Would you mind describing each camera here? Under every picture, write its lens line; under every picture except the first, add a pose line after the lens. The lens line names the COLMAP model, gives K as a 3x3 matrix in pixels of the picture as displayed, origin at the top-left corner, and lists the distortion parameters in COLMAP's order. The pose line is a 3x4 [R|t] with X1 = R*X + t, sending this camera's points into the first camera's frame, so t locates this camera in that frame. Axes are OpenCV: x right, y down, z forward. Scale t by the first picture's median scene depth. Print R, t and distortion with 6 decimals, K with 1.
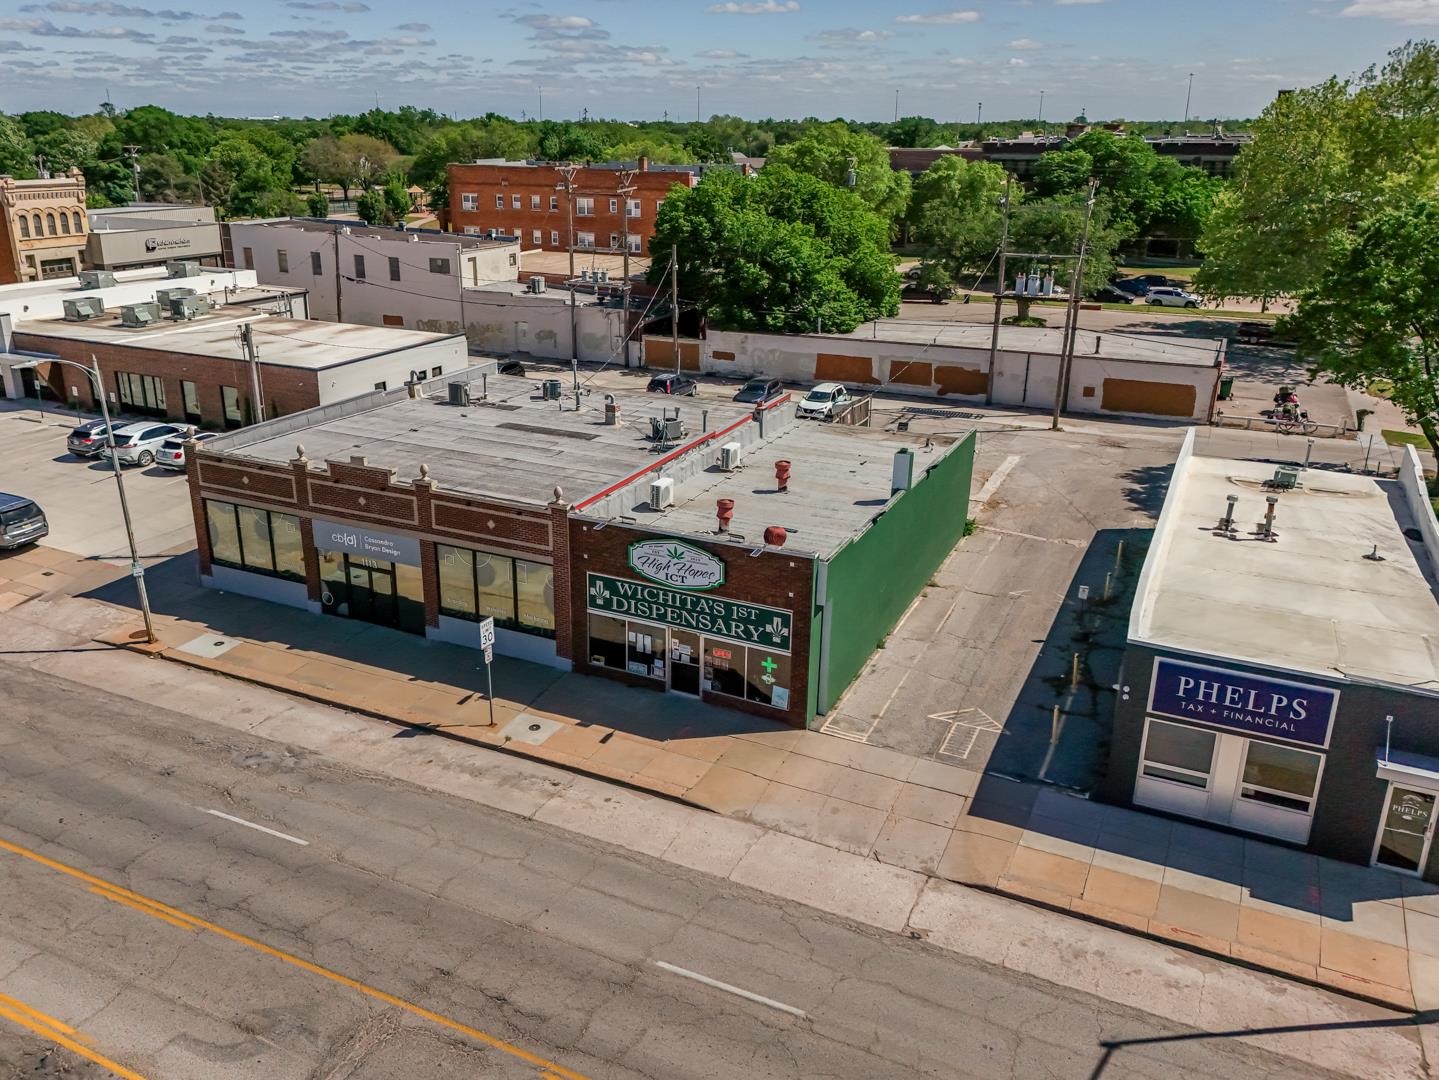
lens RADIAL K [[1139.9, 0, 665.1], [0, 1139.9, 536.2], [0, 0, 1]] dist [0.101578, -0.127836]
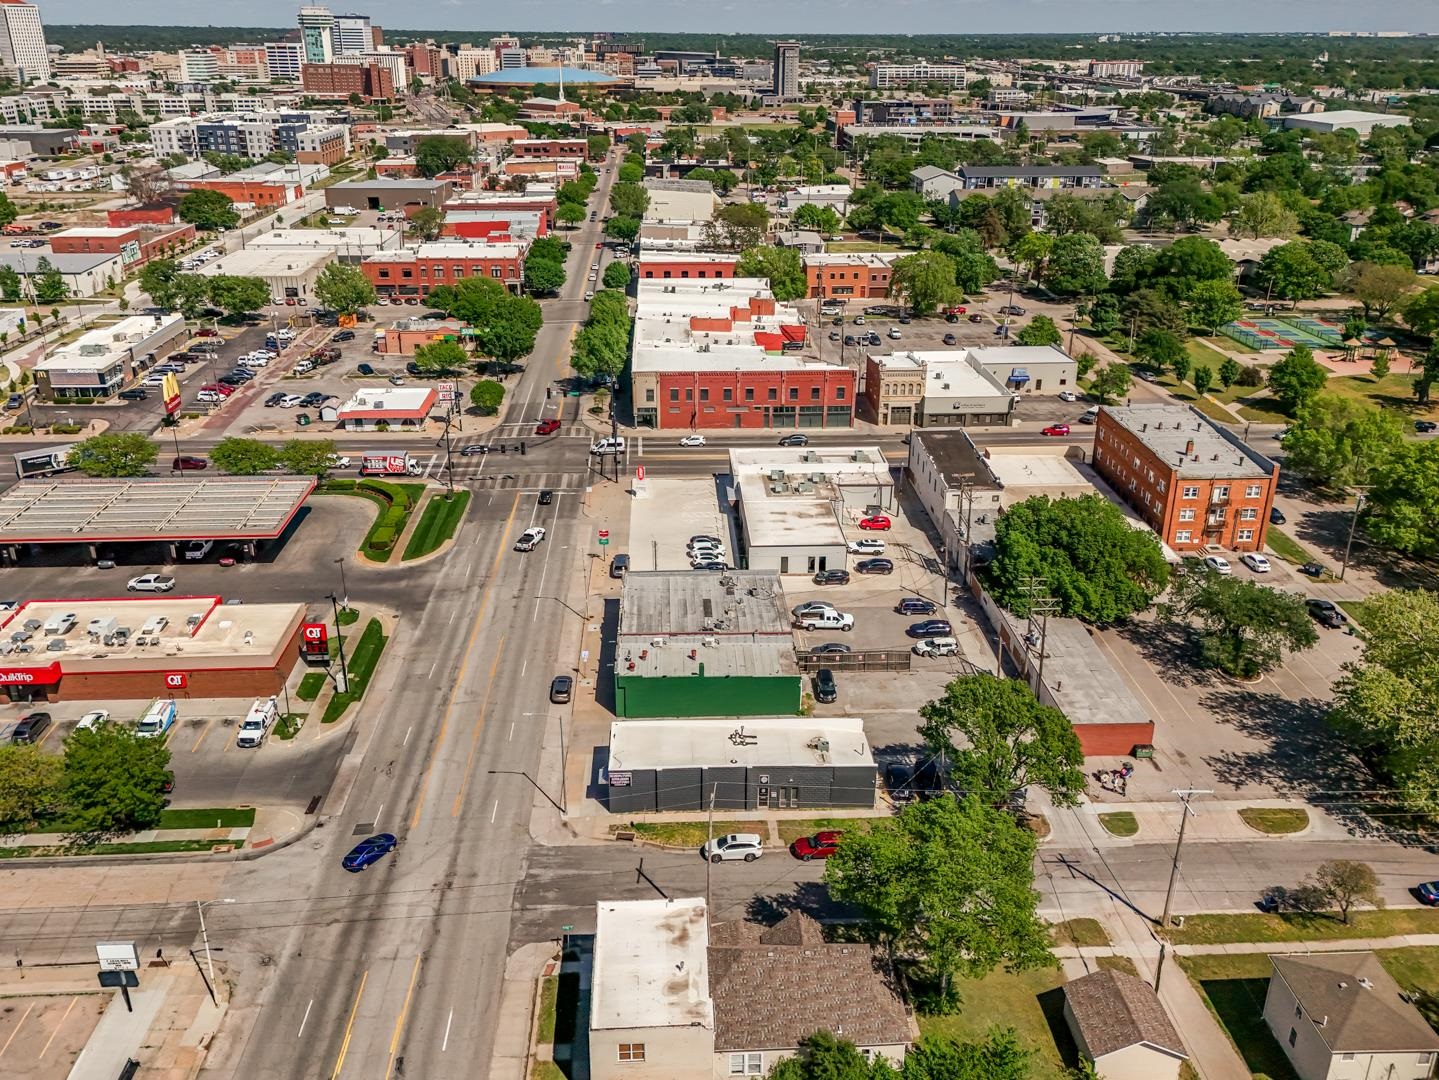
lens RADIAL K [[1151.3, 0, 721.3], [0, 1151.3, 509.1], [0, 0, 1]] dist [0.091802, -0.108004]
pose [[0.495661, 0.334245, -0.801623, 2.764238], [-0.298373, 0.932337, 0.204257, -1.191468], [0.815655, 0.137940, 0.561853, -0.807454]]
